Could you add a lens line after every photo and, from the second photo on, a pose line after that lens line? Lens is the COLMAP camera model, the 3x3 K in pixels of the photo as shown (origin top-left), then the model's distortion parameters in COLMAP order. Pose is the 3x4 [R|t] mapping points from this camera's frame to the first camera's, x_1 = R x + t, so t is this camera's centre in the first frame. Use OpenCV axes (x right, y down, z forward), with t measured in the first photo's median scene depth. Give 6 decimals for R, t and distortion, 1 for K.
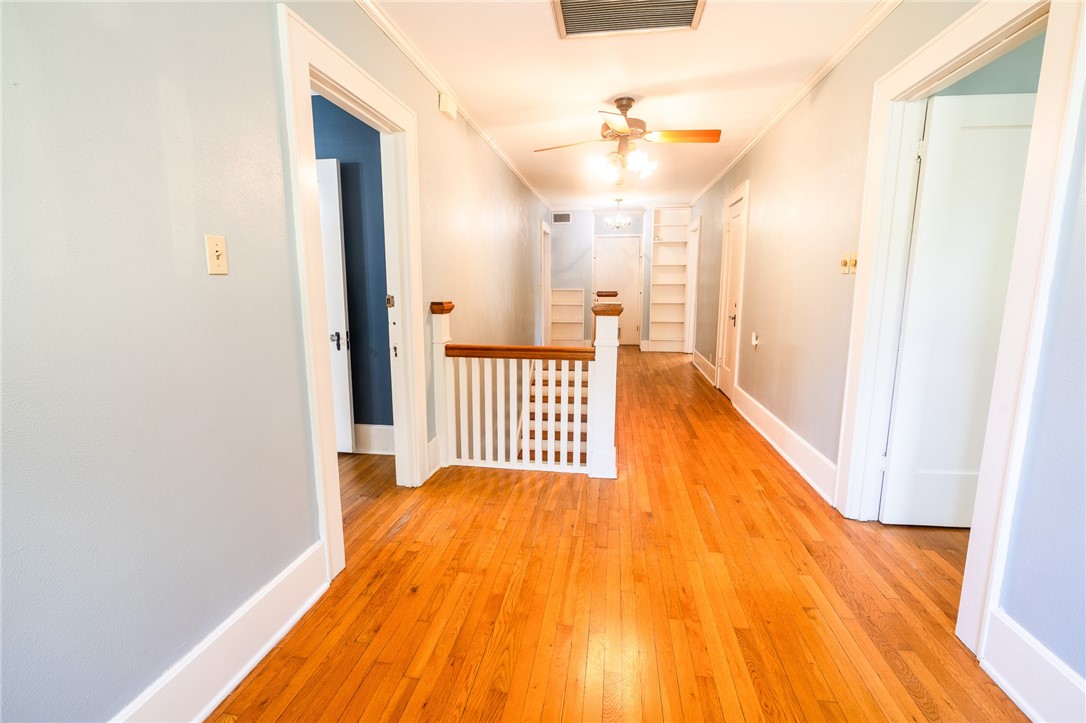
lens RADIAL K [[476.4, 0, 542.1], [0, 476.4, 357.0], [0, 0, 1]] dist [-0.001178, 0.000389]
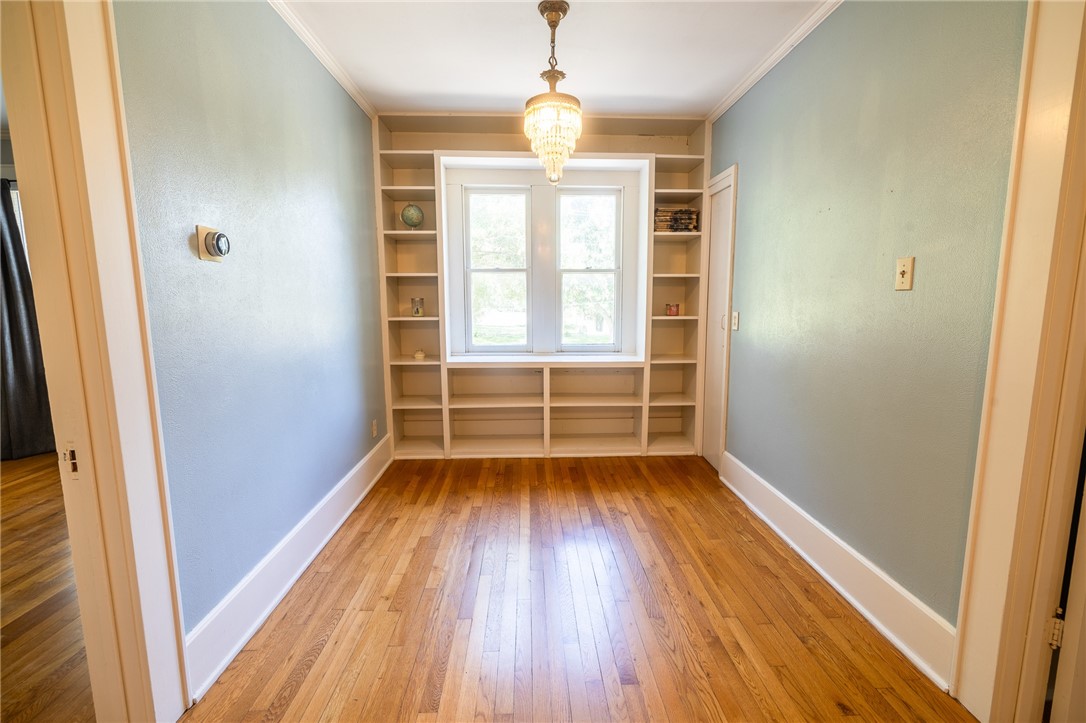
lens RADIAL K [[476.4, 0, 544.5], [0, 476.4, 361.4], [0, 0, 1]] dist [-0.001178, 0.000389]
pose [[-0.982511, 0.030609, -0.183669, 0.386362], [-0.023556, 0.958039, 0.285667, -0.288540], [0.184706, 0.284997, -0.940564, 1.804051]]
